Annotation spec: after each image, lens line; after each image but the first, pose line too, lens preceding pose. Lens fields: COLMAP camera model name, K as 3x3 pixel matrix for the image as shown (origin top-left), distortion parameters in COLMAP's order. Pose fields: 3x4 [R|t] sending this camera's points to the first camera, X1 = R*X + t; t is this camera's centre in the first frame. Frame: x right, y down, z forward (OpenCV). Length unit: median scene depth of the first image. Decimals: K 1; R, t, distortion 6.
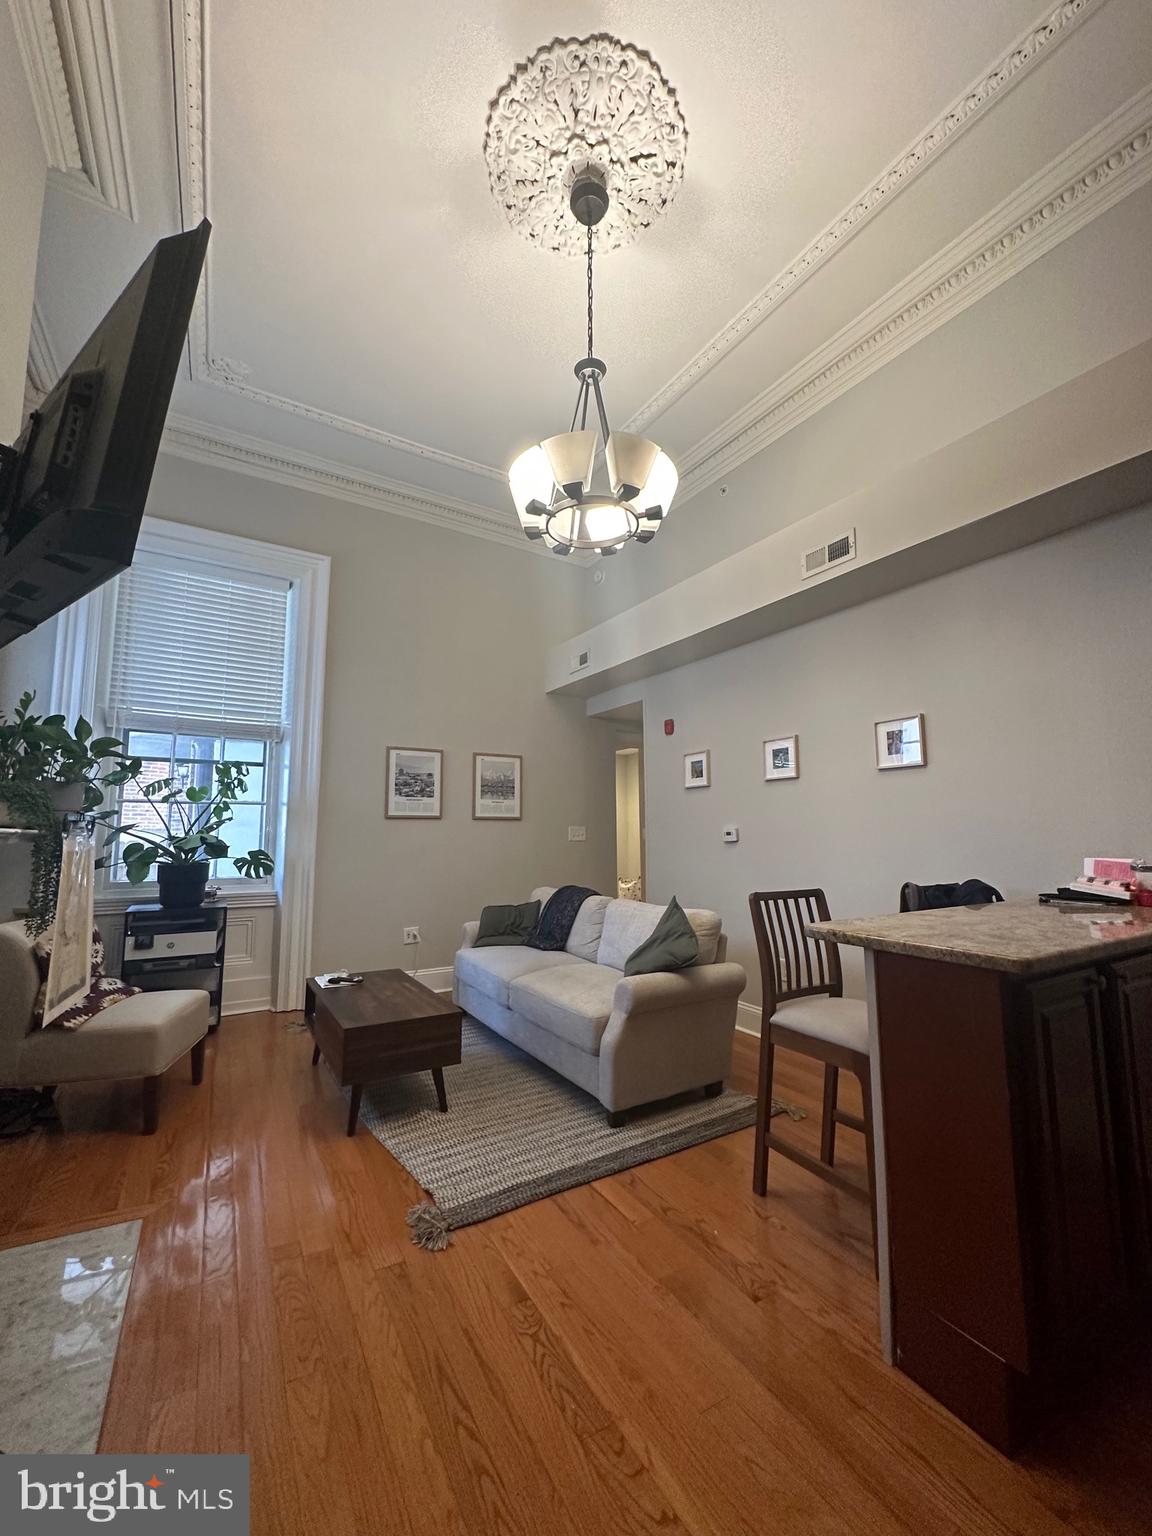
lens RADIAL K [[609.7, 0, 579.1], [0, 609.7, 766.3], [0, 0, 1]] dist [-0.001545, 0.000014]
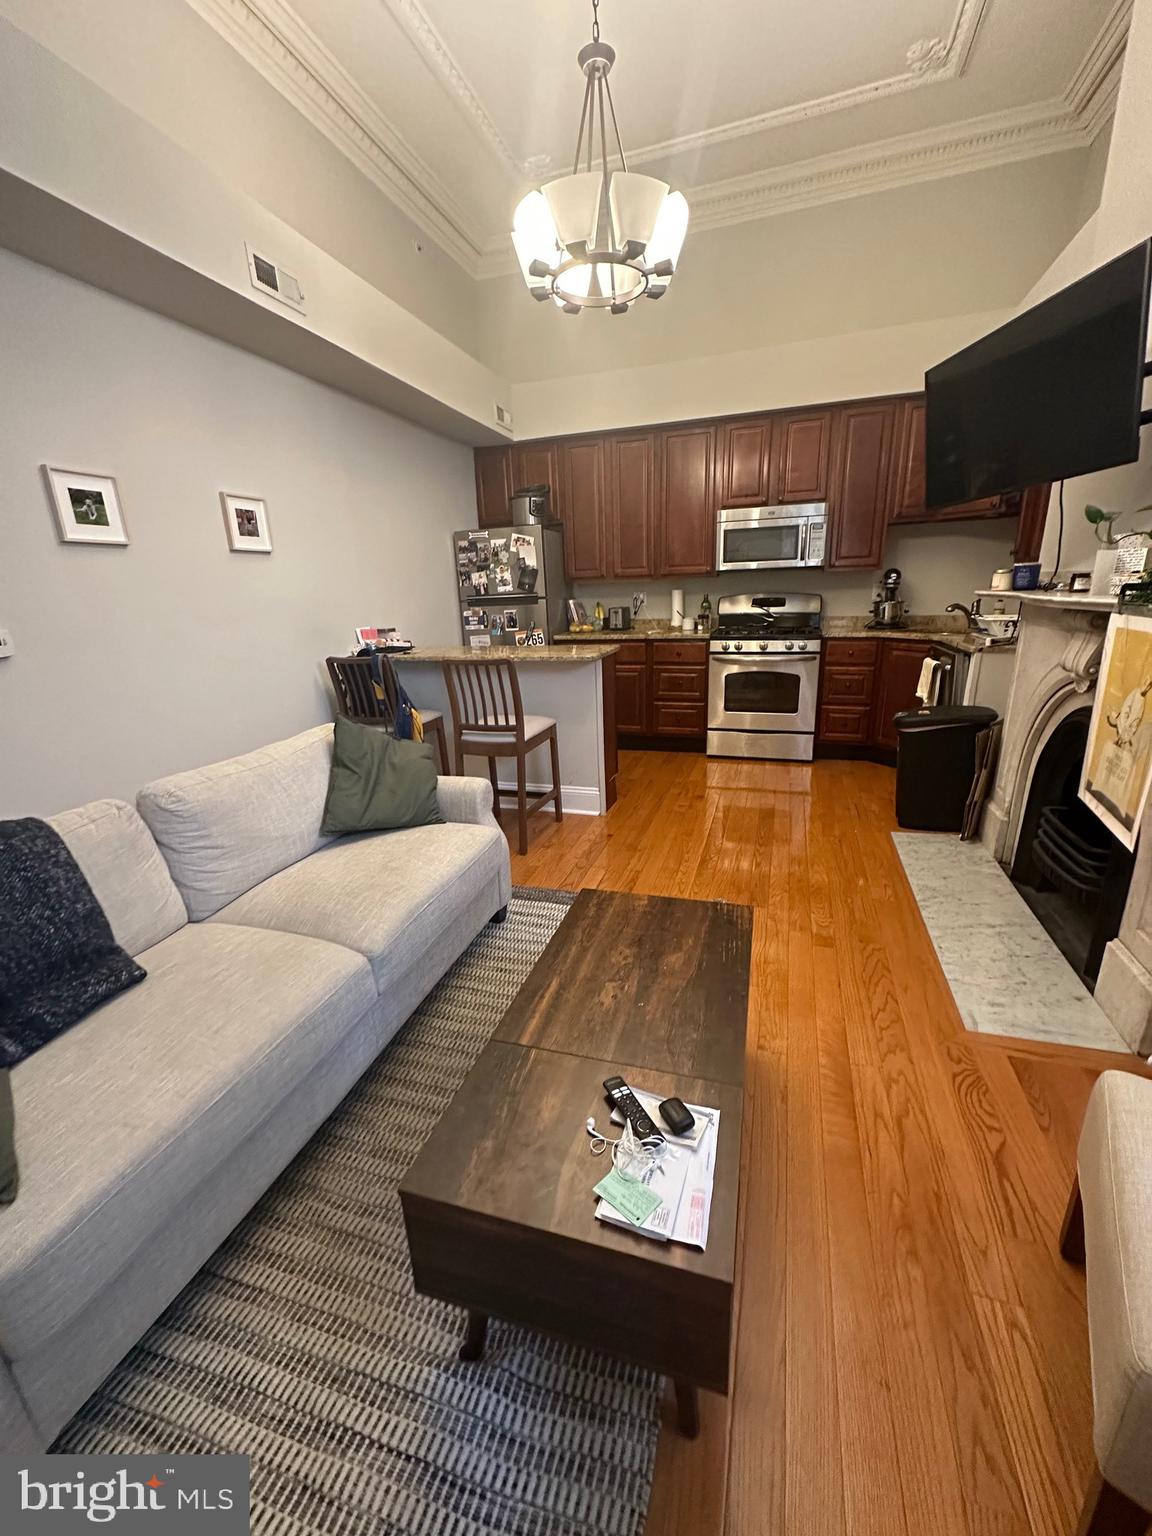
lens RADIAL K [[609.7, 0, 575.7], [0, 609.7, 771.2], [0, 0, 1]] dist [-0.001545, 0.000014]
pose [[-0.659633, -0.190175, 0.727130, -0.597371], [-0.040551, 0.975054, 0.218230, 0.112363], [-0.750493, 0.114466, -0.650890, 1.299955]]
